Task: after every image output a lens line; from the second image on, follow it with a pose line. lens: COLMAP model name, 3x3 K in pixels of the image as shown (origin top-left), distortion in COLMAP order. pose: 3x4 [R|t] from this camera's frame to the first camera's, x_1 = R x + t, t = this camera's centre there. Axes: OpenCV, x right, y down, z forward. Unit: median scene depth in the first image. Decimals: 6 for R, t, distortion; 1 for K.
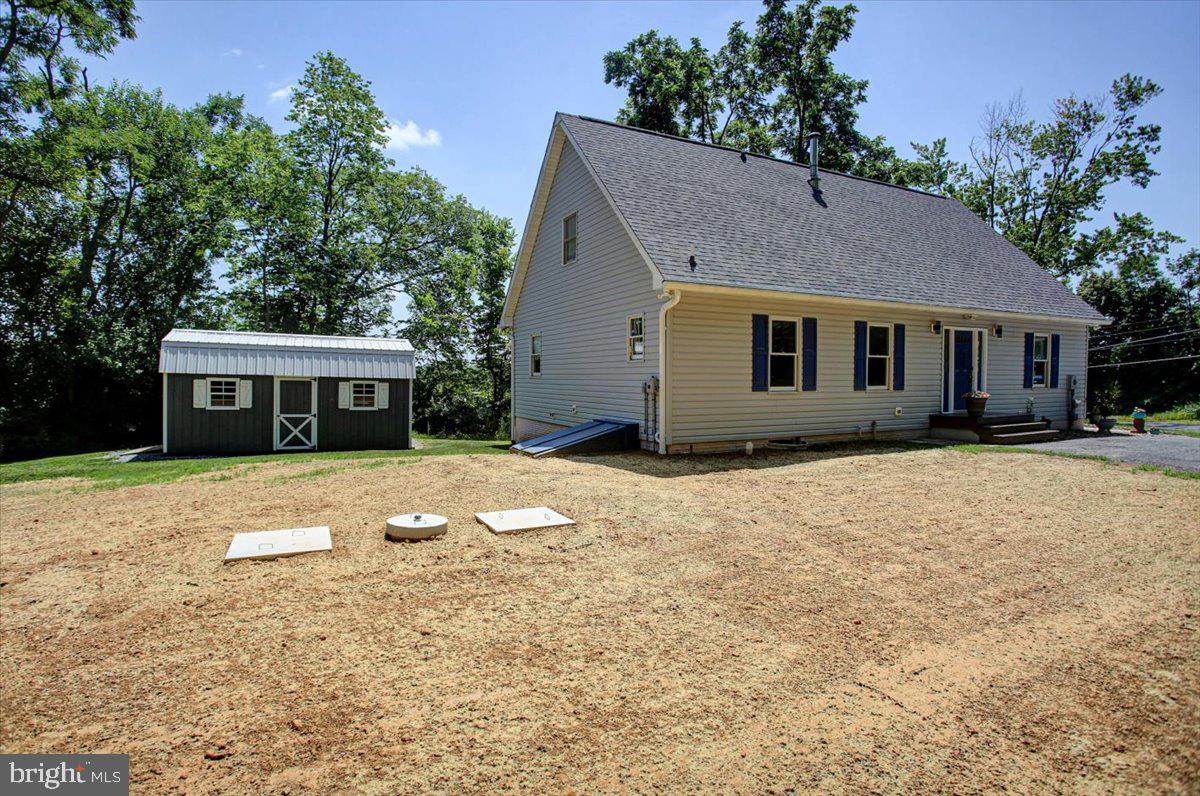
lens RADIAL K [[583.4, 0, 599.9], [0, 583.4, 397.9], [0, 0, 1]] dist [-0.034460, 0.007886]
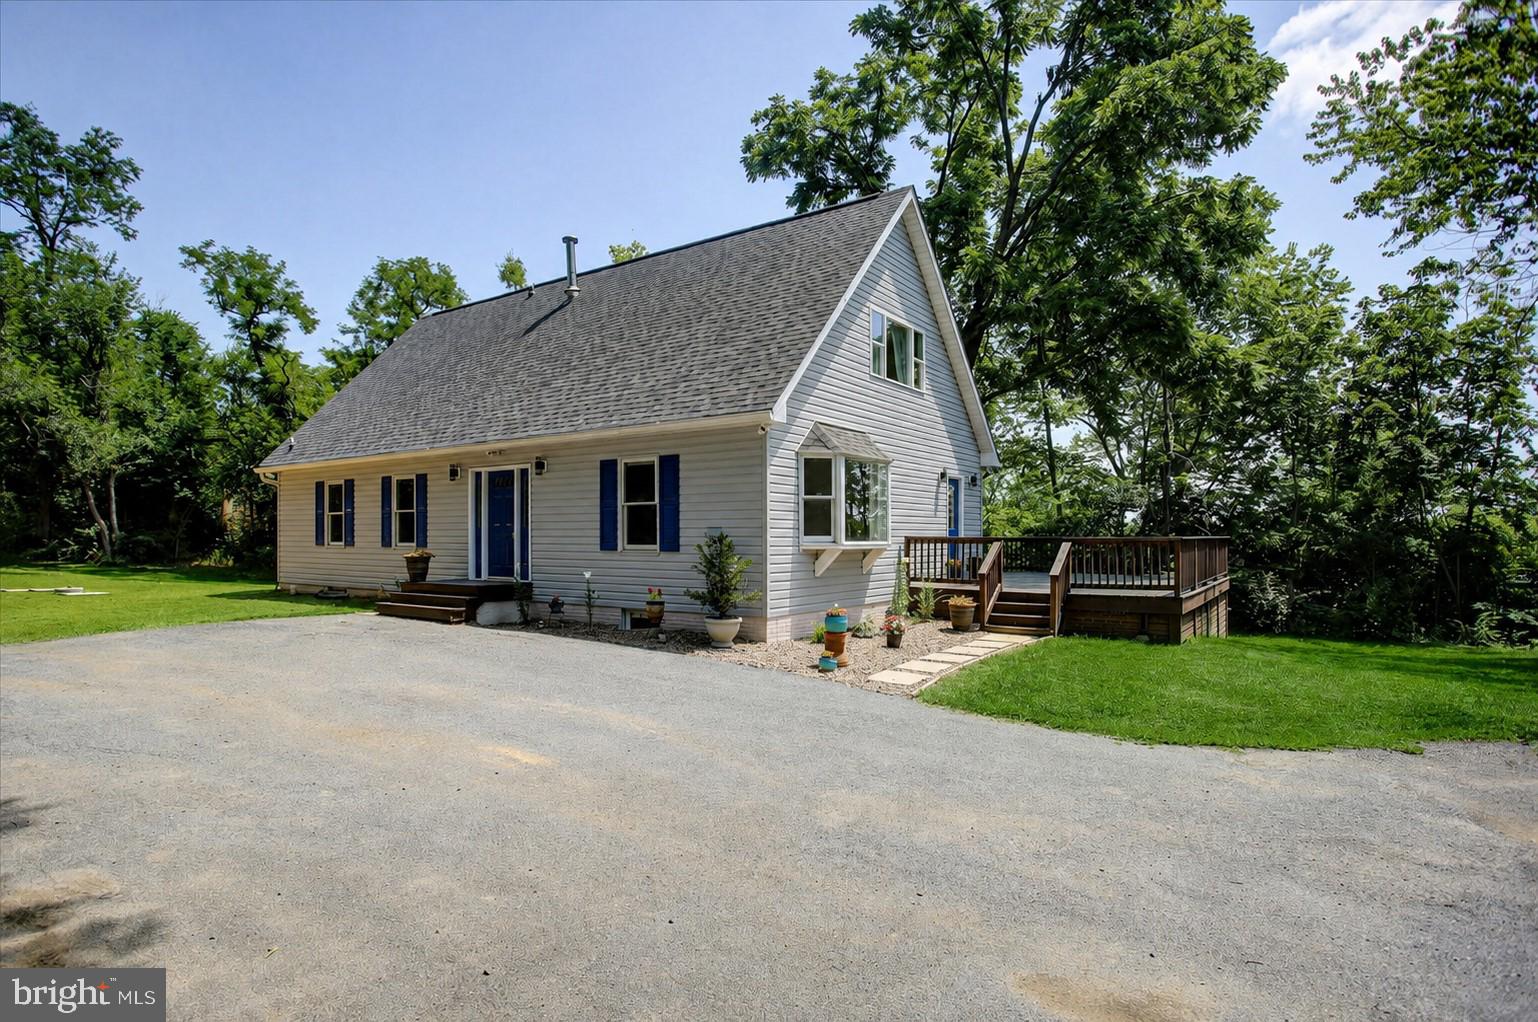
lens RADIAL K [[801.6, 0, 782.5], [0, 801.6, 520.3], [0, 0, 1]] dist [-0.026008, 0.006713]
pose [[0.520967, -0.011363, -0.853501, 1.408809], [-0.021094, 0.999435, -0.026181, -0.027456], [0.853316, 0.031643, 0.520433, 0.639162]]
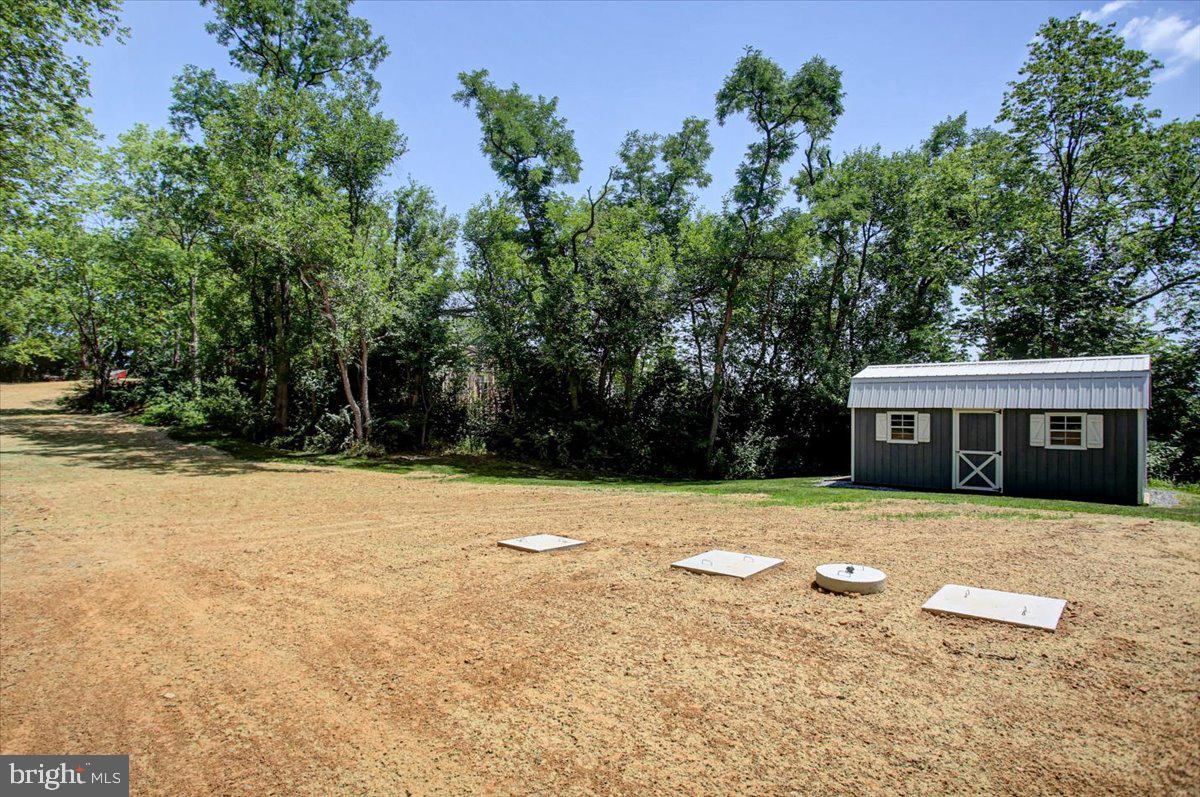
lens RADIAL K [[625.5, 0, 589.5], [0, 625.5, 403.8], [0, 0, 1]] dist [-0.026008, 0.006713]
pose [[0.395397, -0.026022, -0.918141, 0.142846], [-0.014141, 0.999308, -0.034412, -0.003695], [0.918401, 0.026590, 0.394756, 0.084091]]
